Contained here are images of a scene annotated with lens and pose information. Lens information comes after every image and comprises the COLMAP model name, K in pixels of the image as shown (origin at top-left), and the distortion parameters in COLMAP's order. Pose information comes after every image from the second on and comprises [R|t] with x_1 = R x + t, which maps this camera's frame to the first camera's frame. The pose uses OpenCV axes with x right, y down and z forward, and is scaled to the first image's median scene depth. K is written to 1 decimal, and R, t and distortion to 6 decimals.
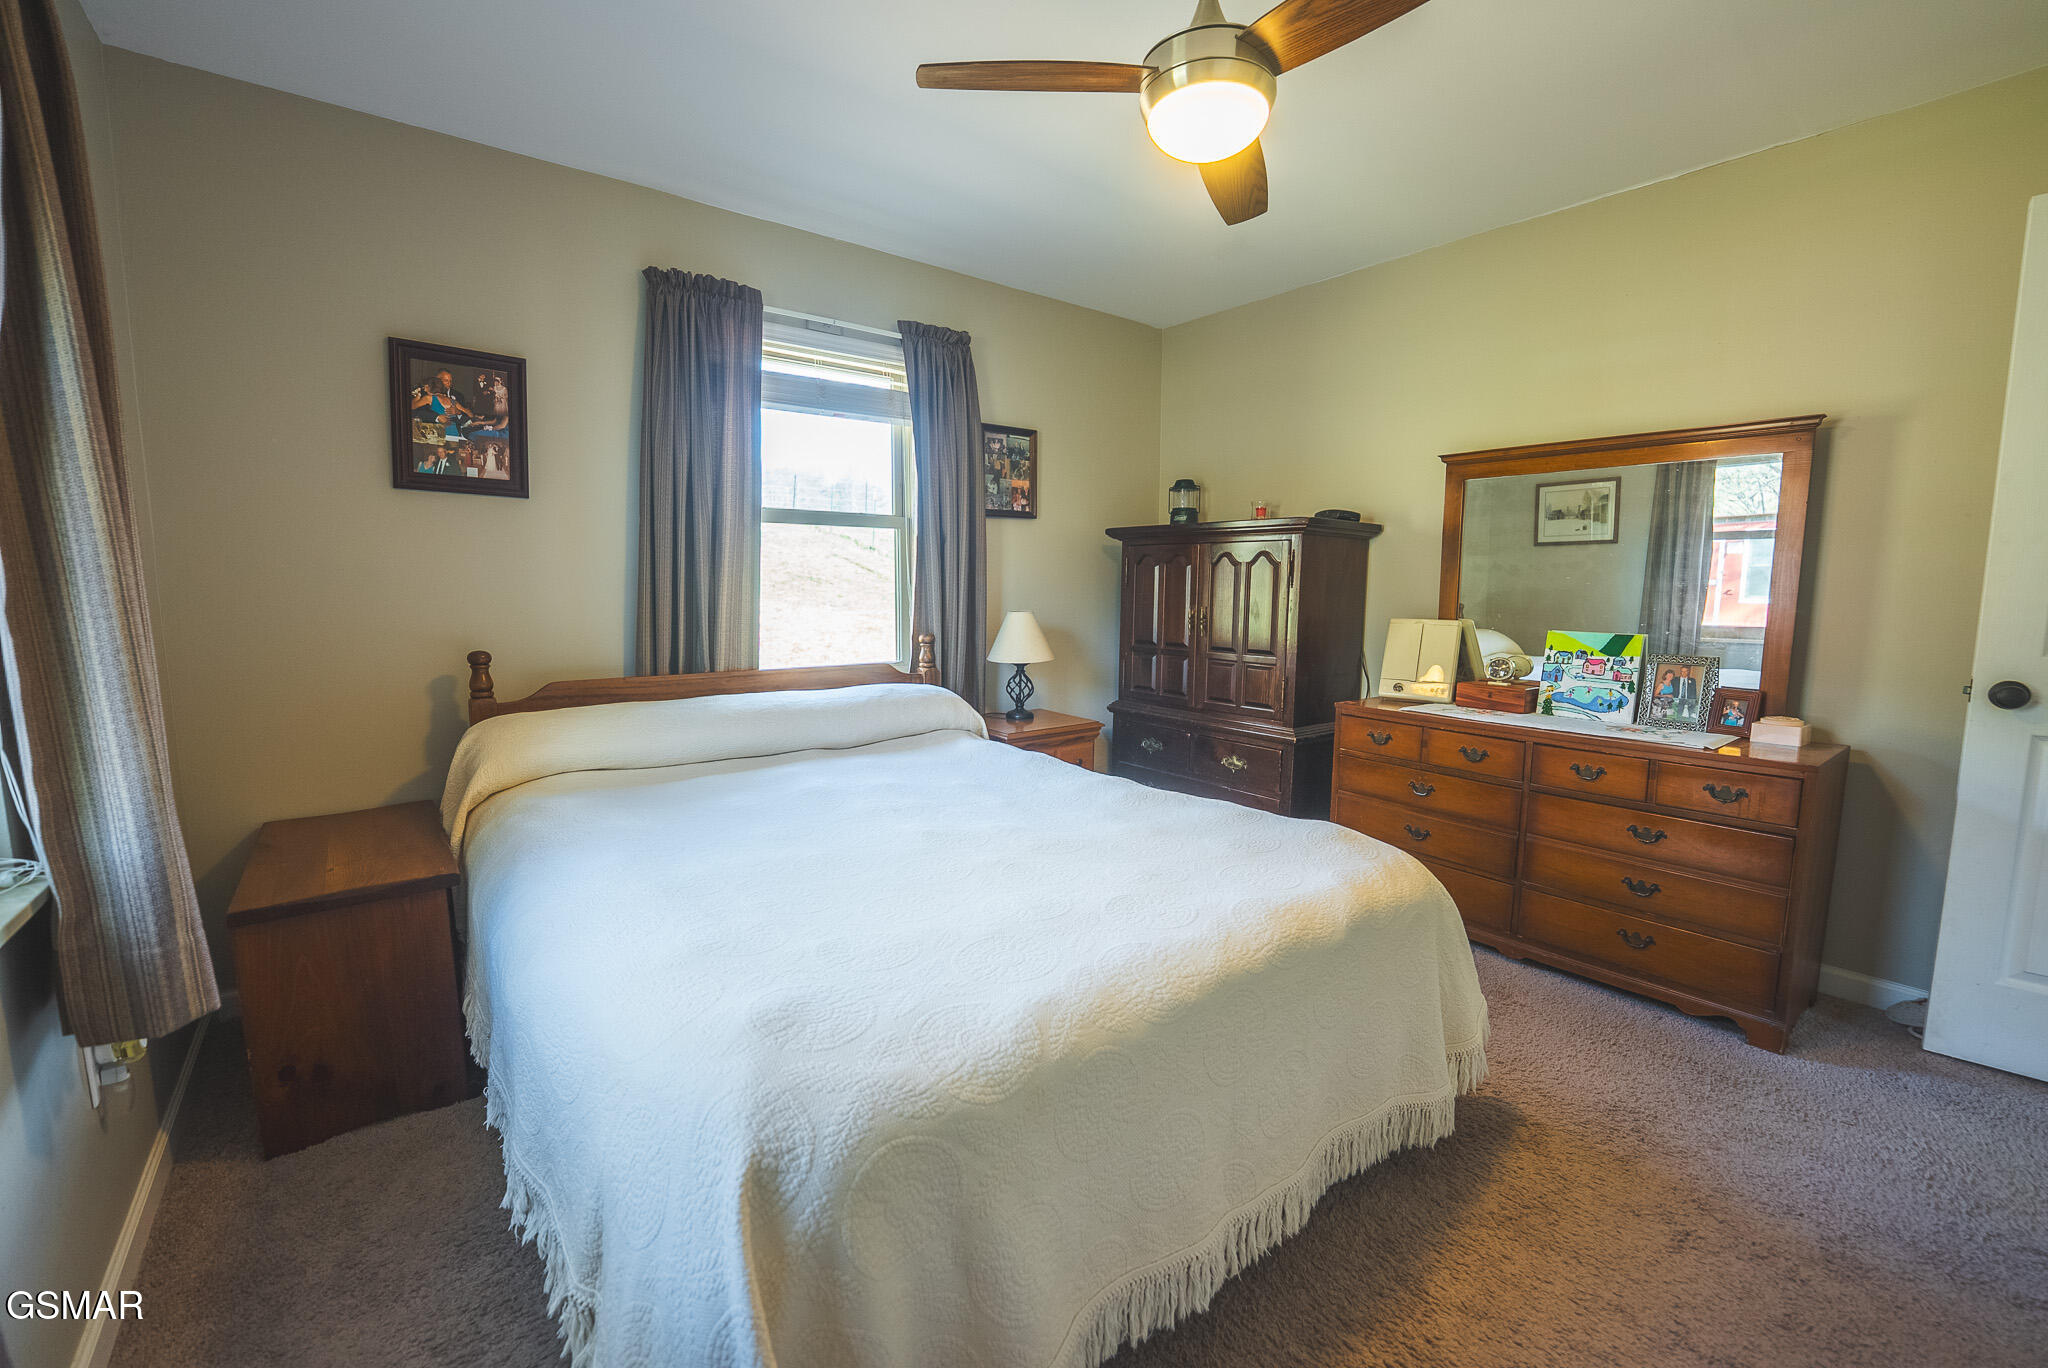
lens RADIAL K [[836.6, 0, 1022.2], [0, 836.6, 681.0], [0, 0, 1]] dist [-0.030305, 0.003373]
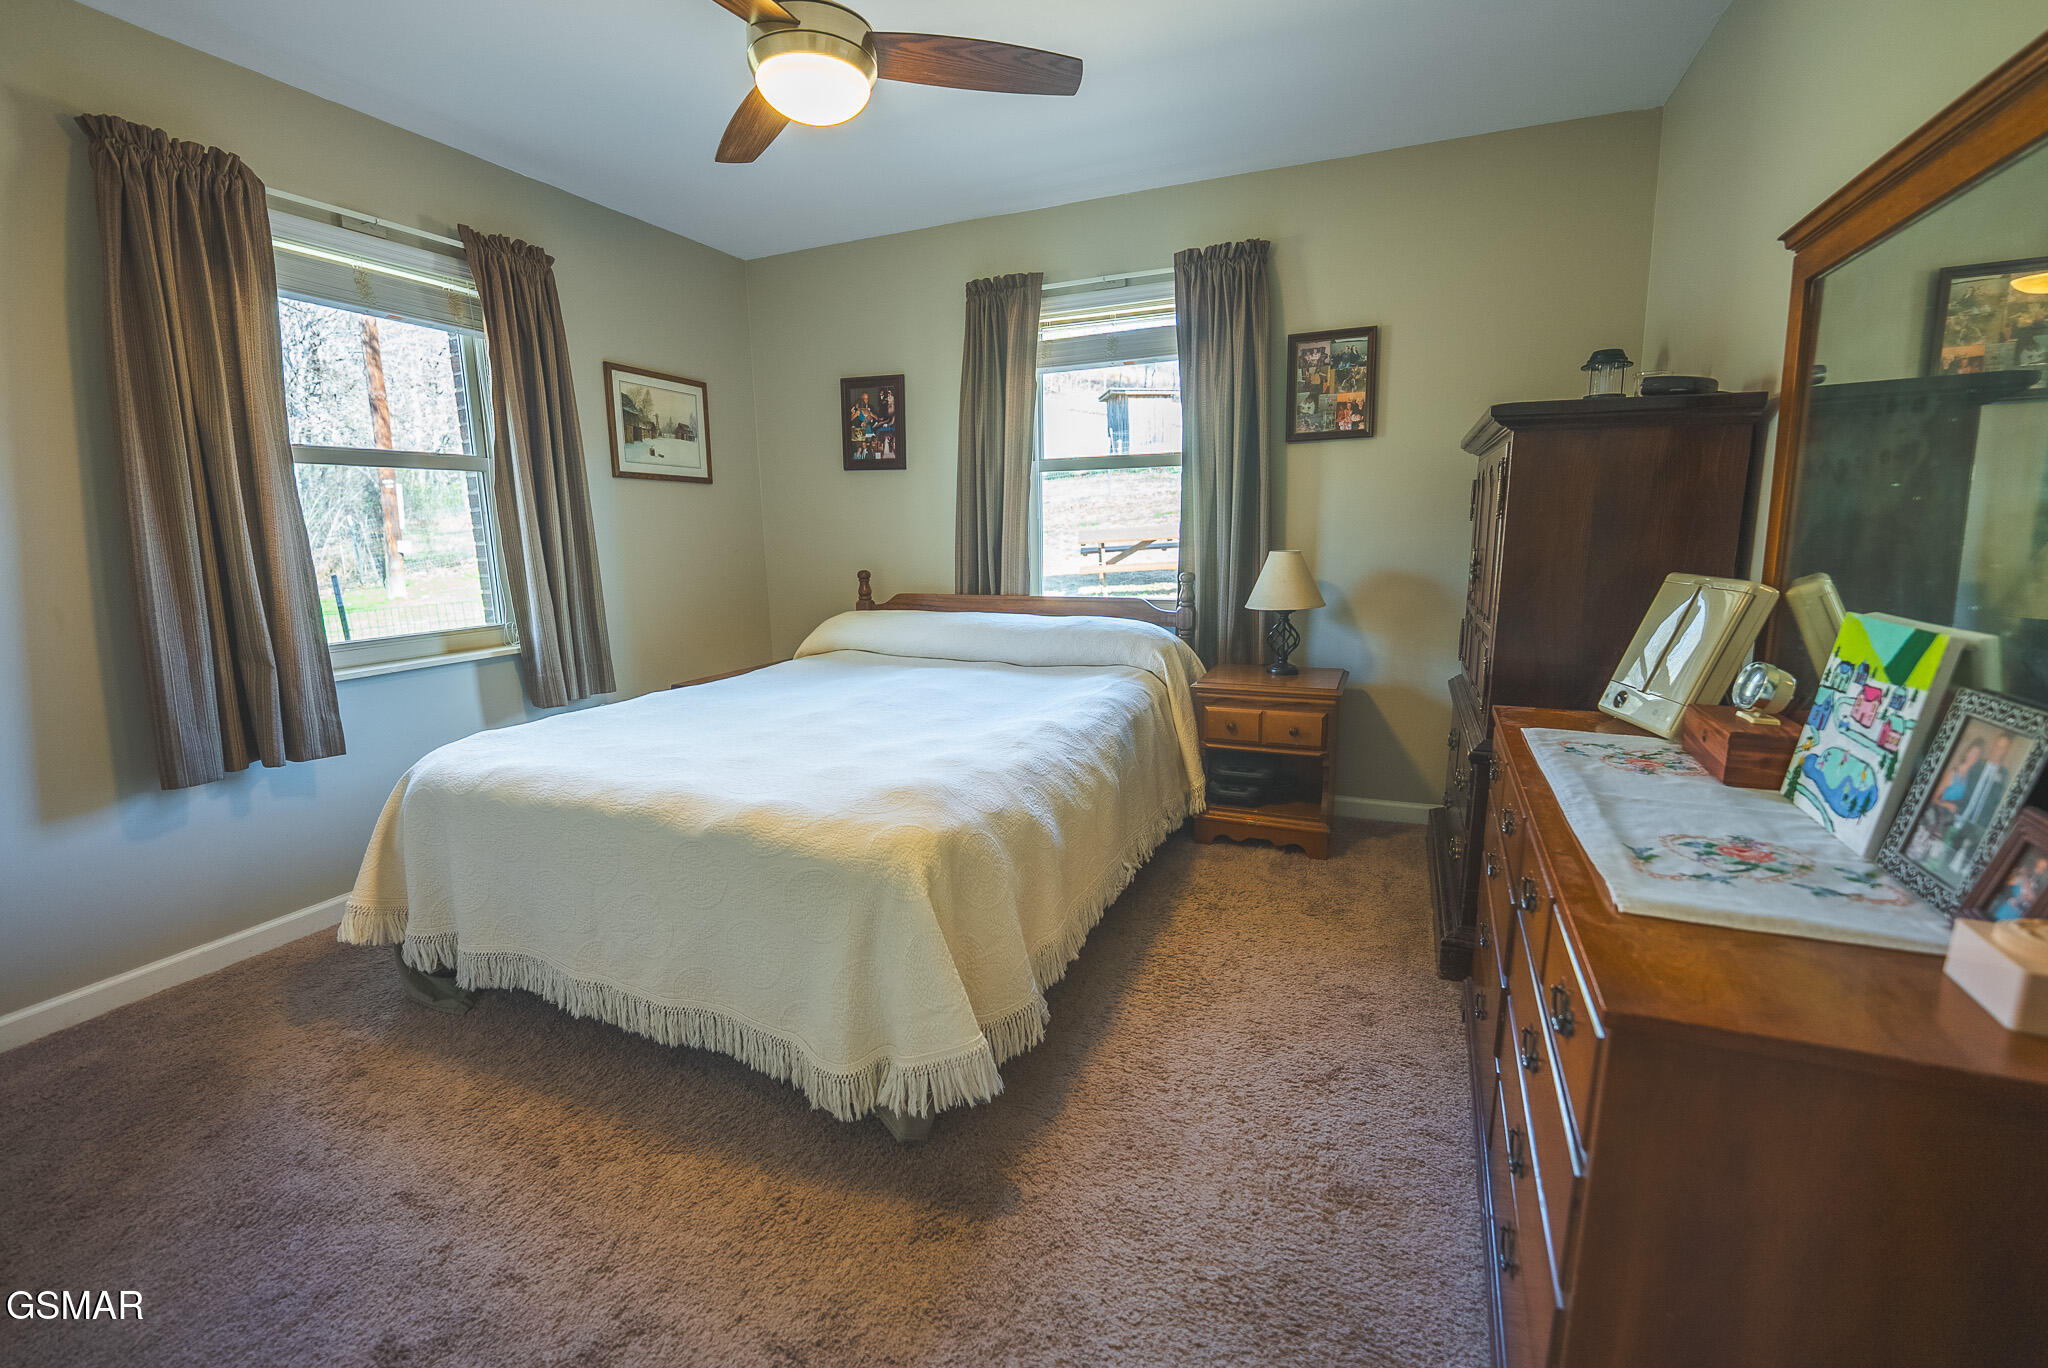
lens RADIAL K [[836.6, 0, 1027.7], [0, 836.6, 683.8], [0, 0, 1]] dist [-0.030305, 0.003373]
pose [[0.473114, 0.149562, -0.868213, 0.774392], [-0.083744, 0.988657, 0.124676, -0.038792], [0.877012, 0.013722, 0.480273, 0.419288]]
